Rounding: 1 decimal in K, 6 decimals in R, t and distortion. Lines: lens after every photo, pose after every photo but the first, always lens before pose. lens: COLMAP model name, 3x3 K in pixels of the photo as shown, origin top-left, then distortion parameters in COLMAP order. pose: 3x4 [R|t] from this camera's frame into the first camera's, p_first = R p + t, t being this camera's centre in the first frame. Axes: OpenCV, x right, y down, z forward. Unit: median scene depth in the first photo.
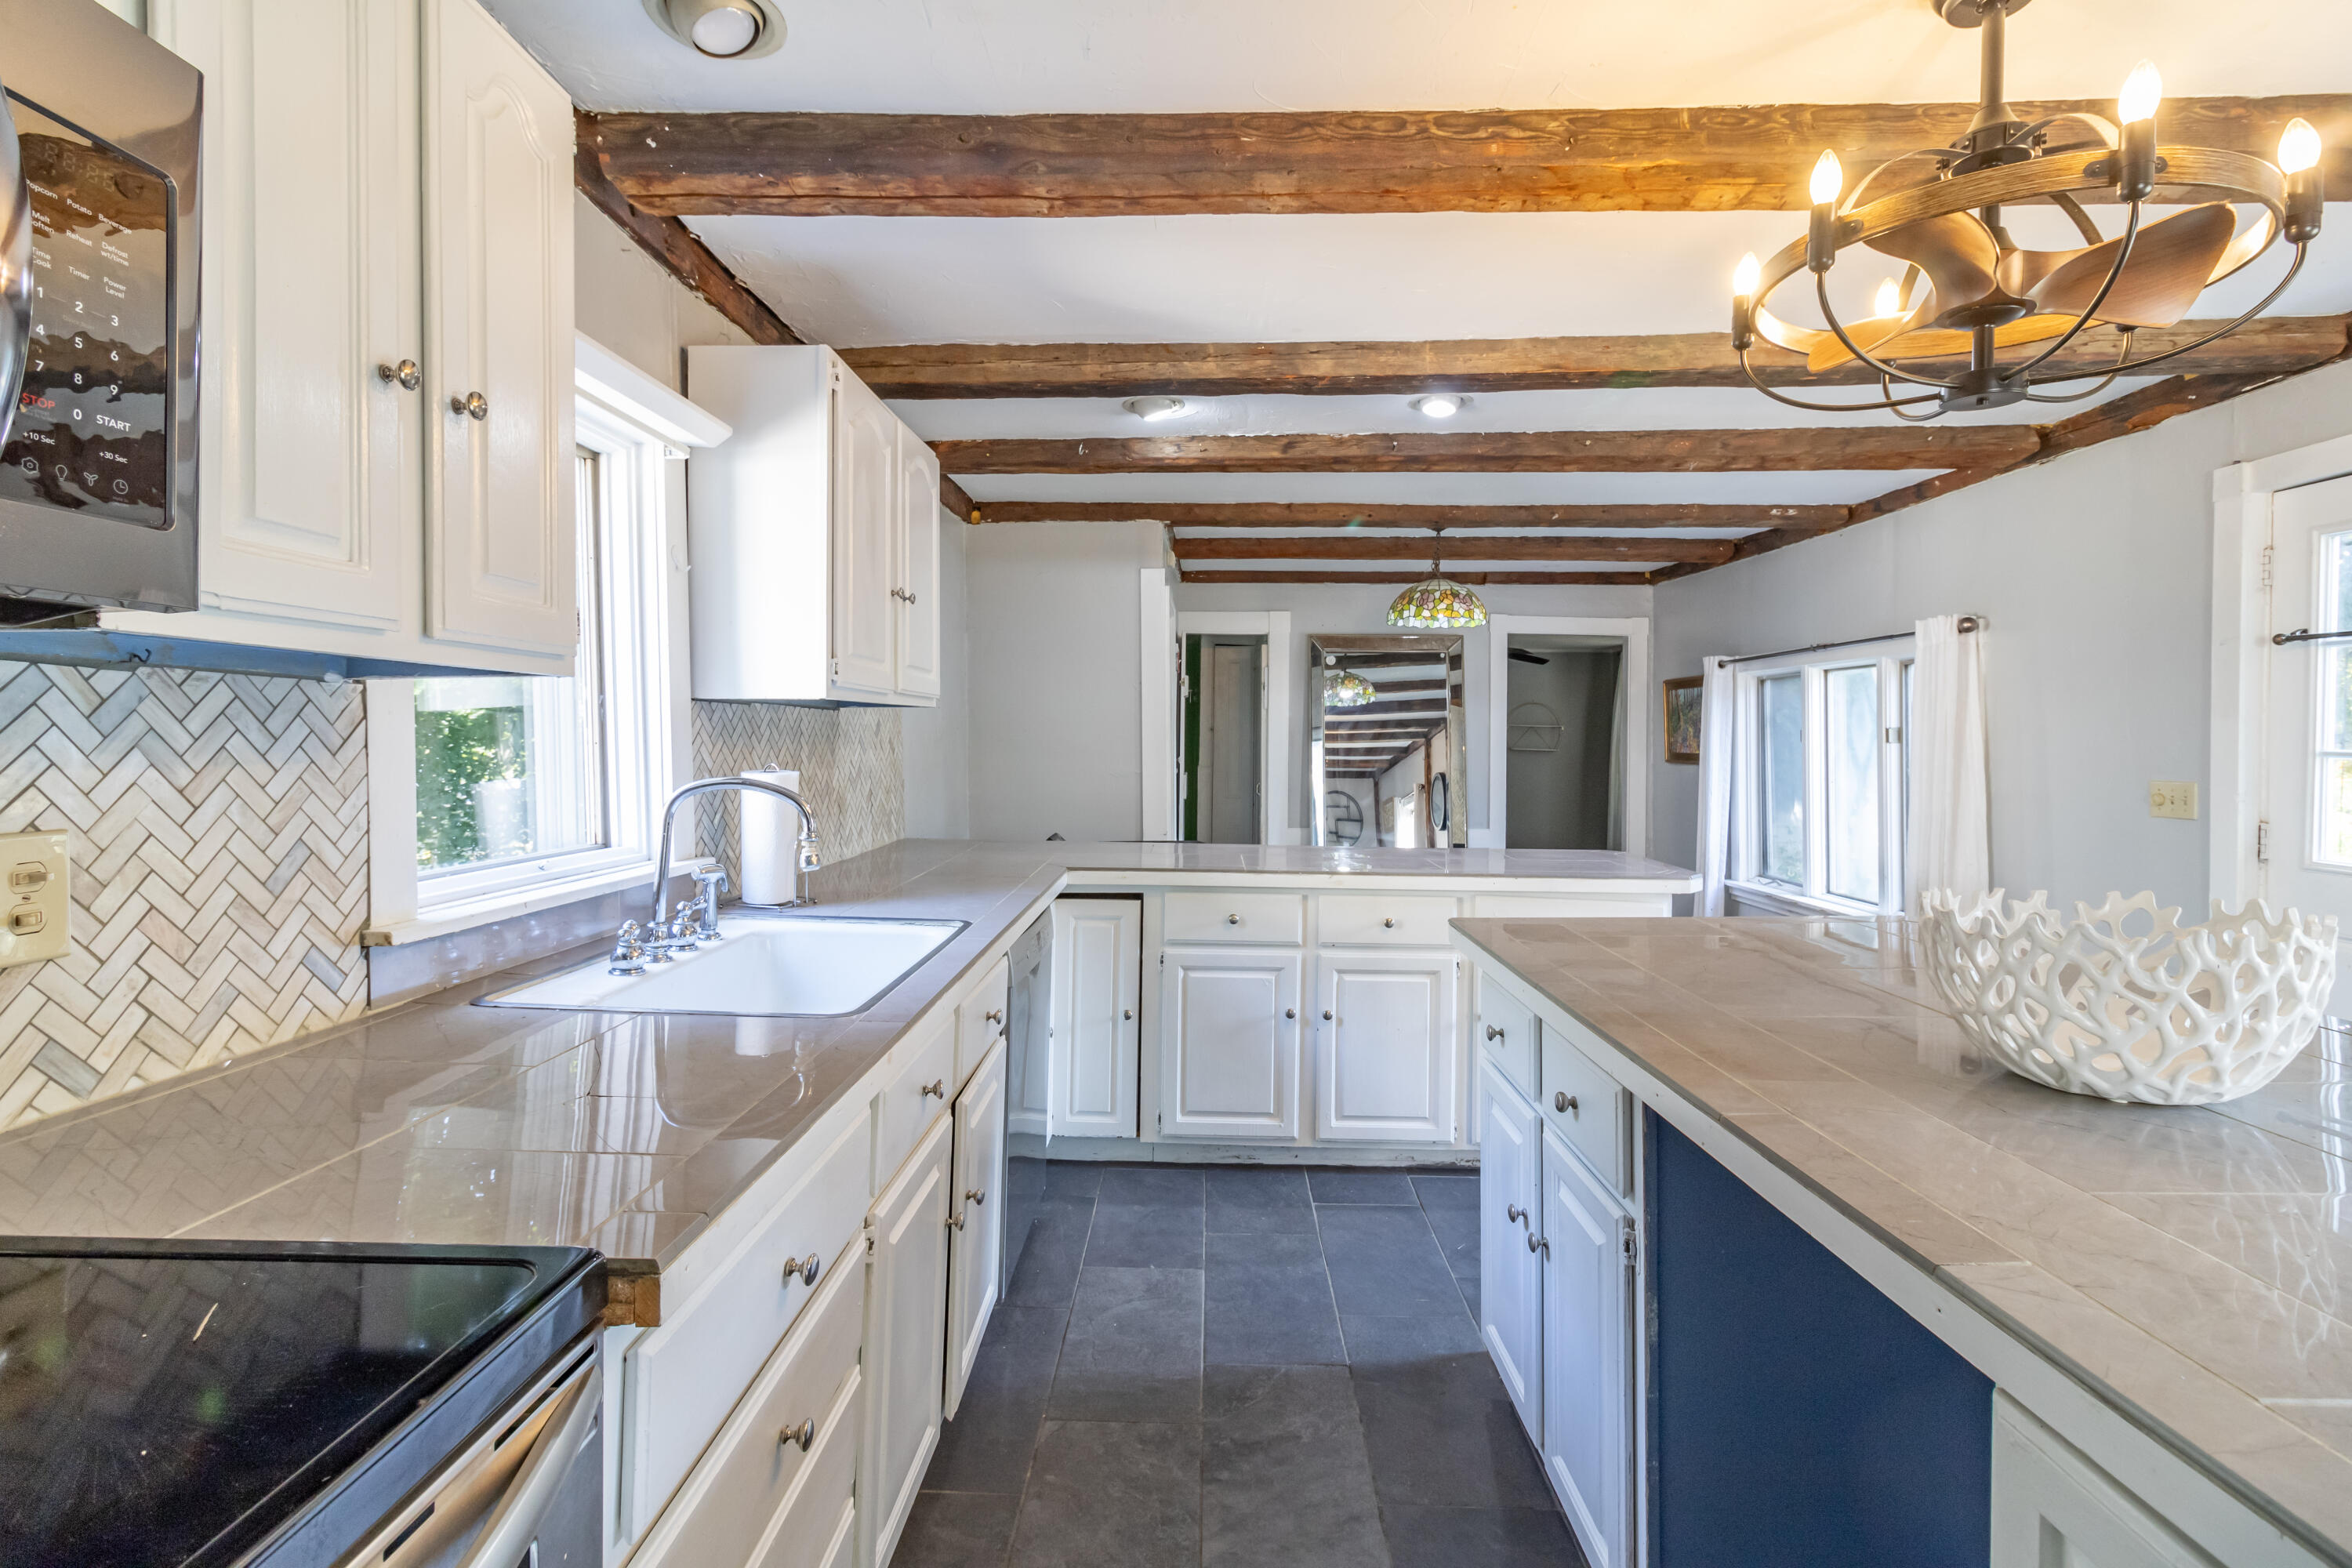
lens RADIAL K [[1086.2, 0, 1183.6], [0, 1086.2, 737.8], [0, 0, 1]] dist [0.002318, 0.000189]
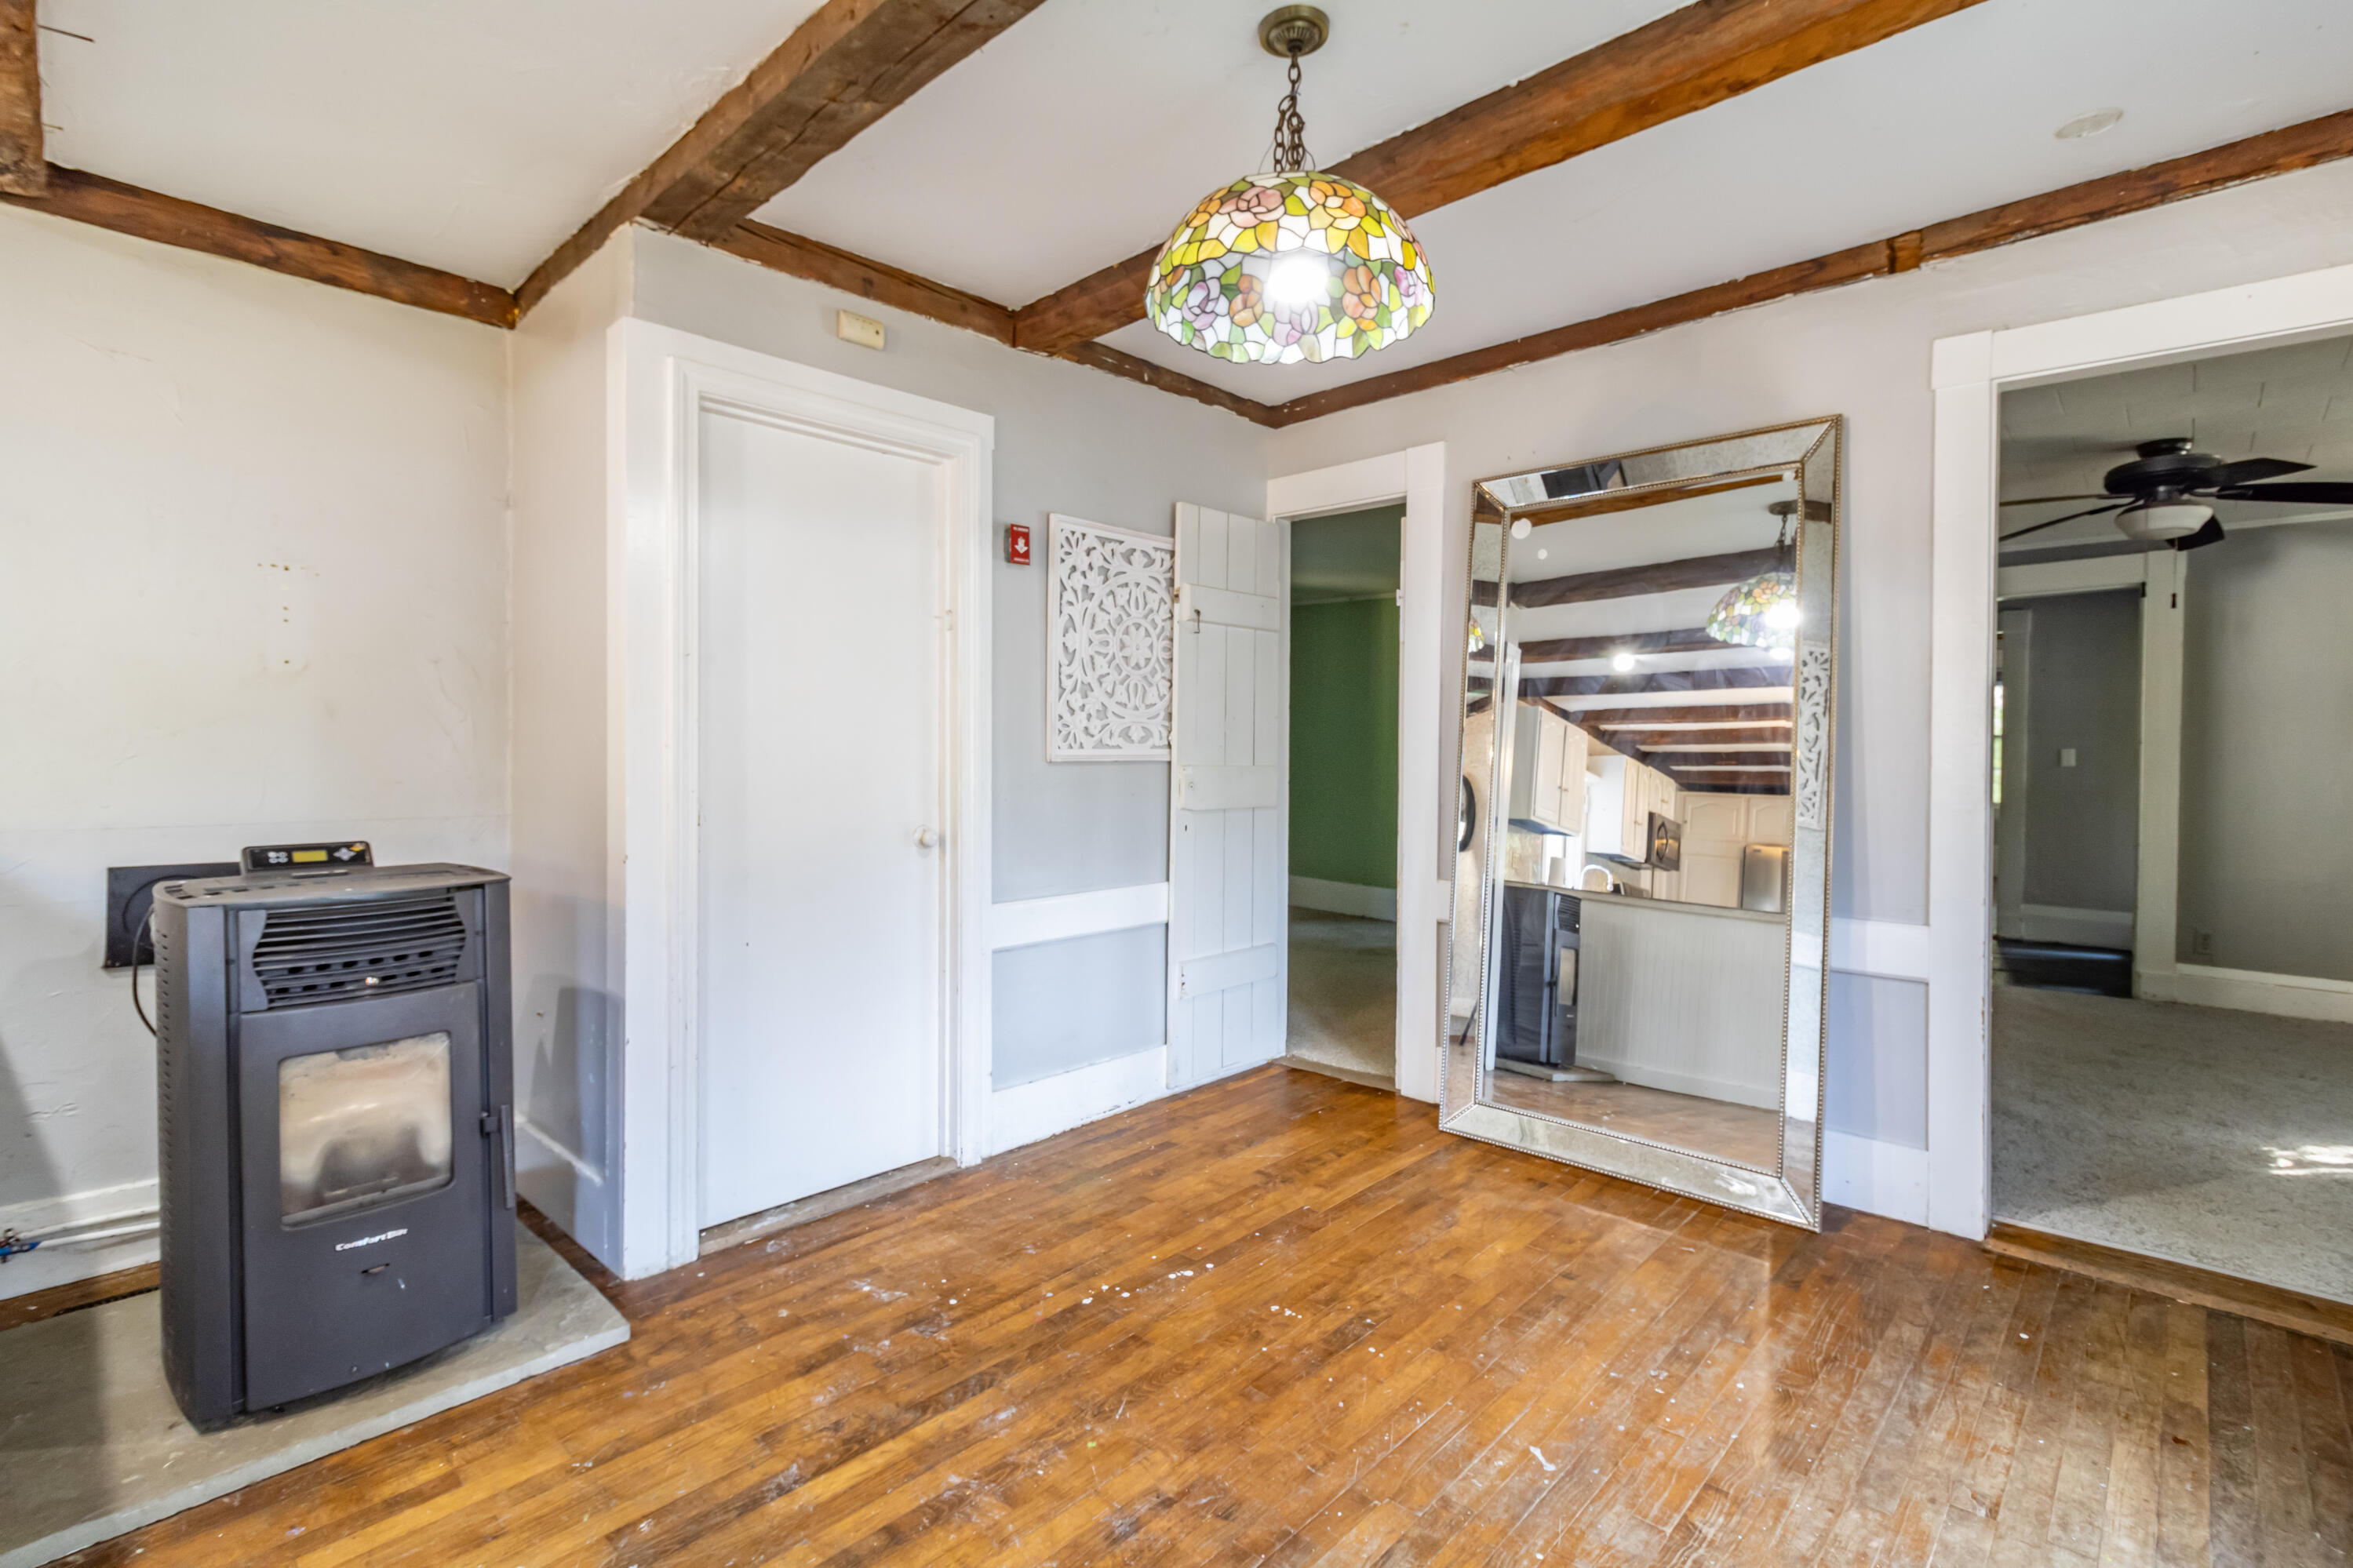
lens RADIAL K [[1086.3, 0, 1178.6], [0, 1086.3, 765.0], [0, 0, 1]] dist [0.000843, 0.000057]
pose [[0.736181, 0.011901, -0.676680, 0.876905], [-0.008189, 0.999929, 0.008678, 0.070842], [0.676735, -0.000847, 0.736227, 1.415019]]
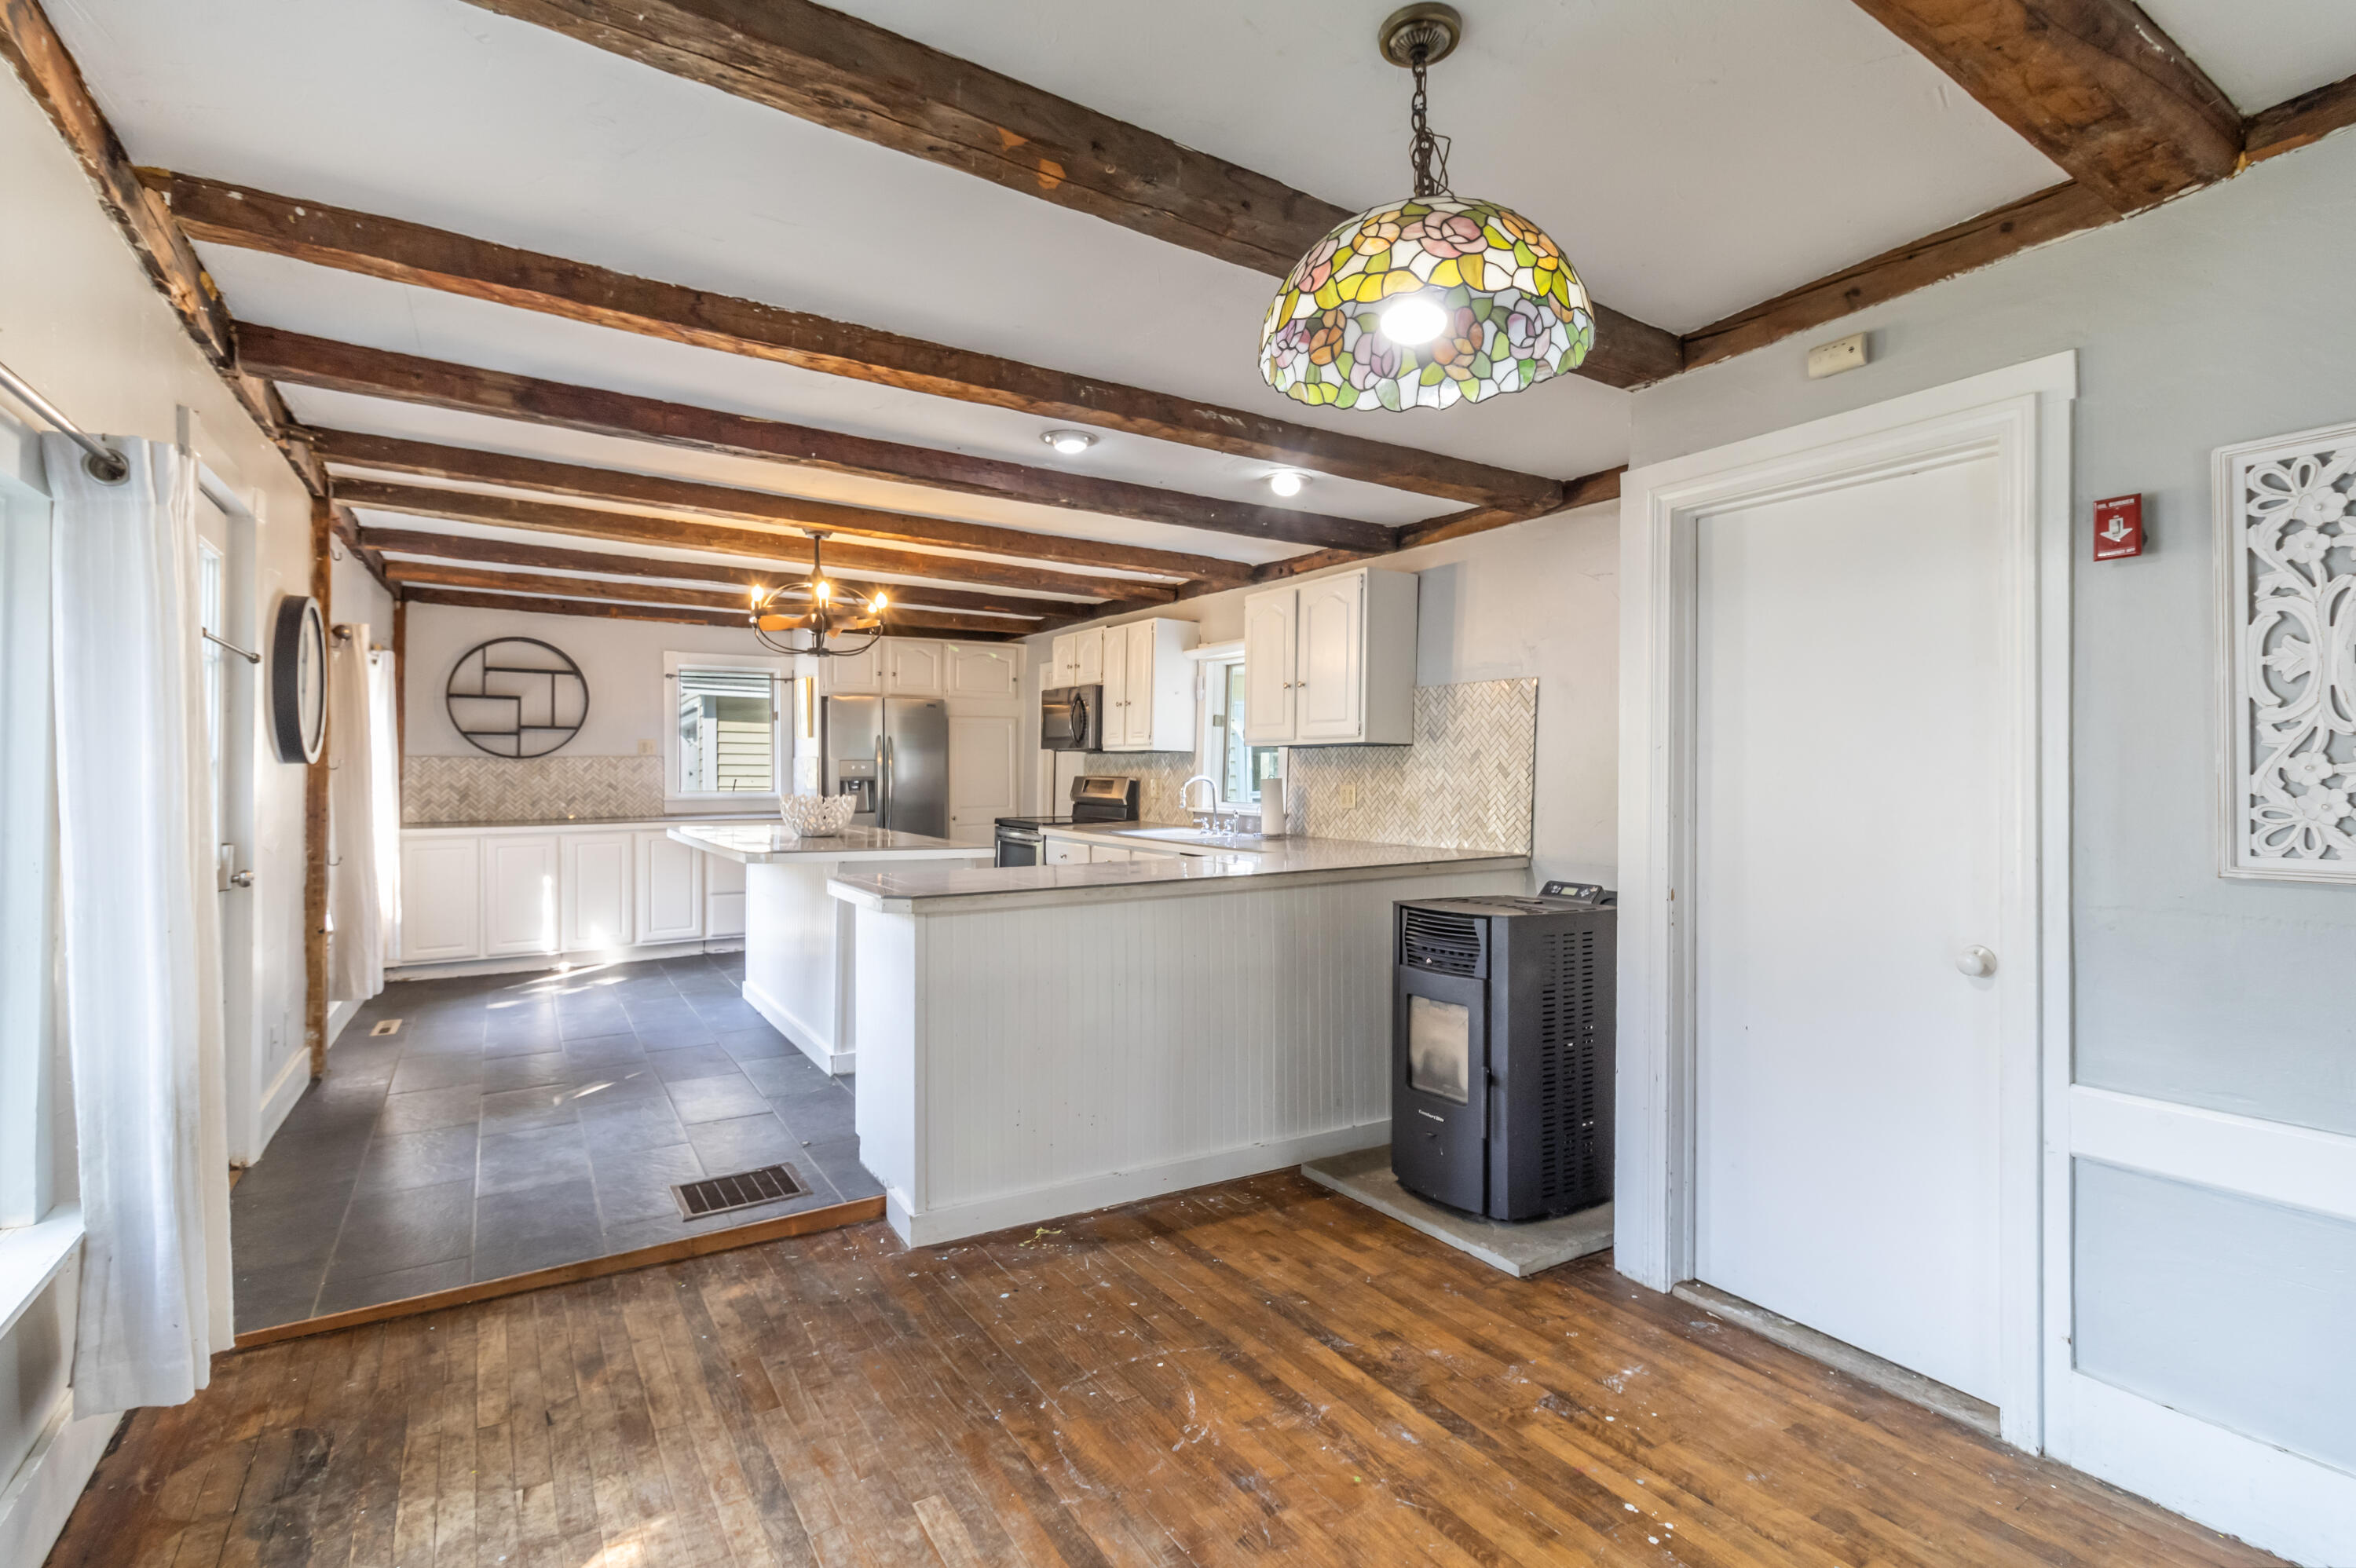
lens RADIAL K [[1087.7, 0, 1180.1], [0, 1087.7, 765.0], [0, 0, 1]] dist [0.000843, 0.000057]
pose [[-0.837925, -0.013349, -0.545623, 0.897054], [-0.010785, 0.999911, -0.007899, 0.020140], [0.545679, -0.000734, -0.837994, 2.438121]]
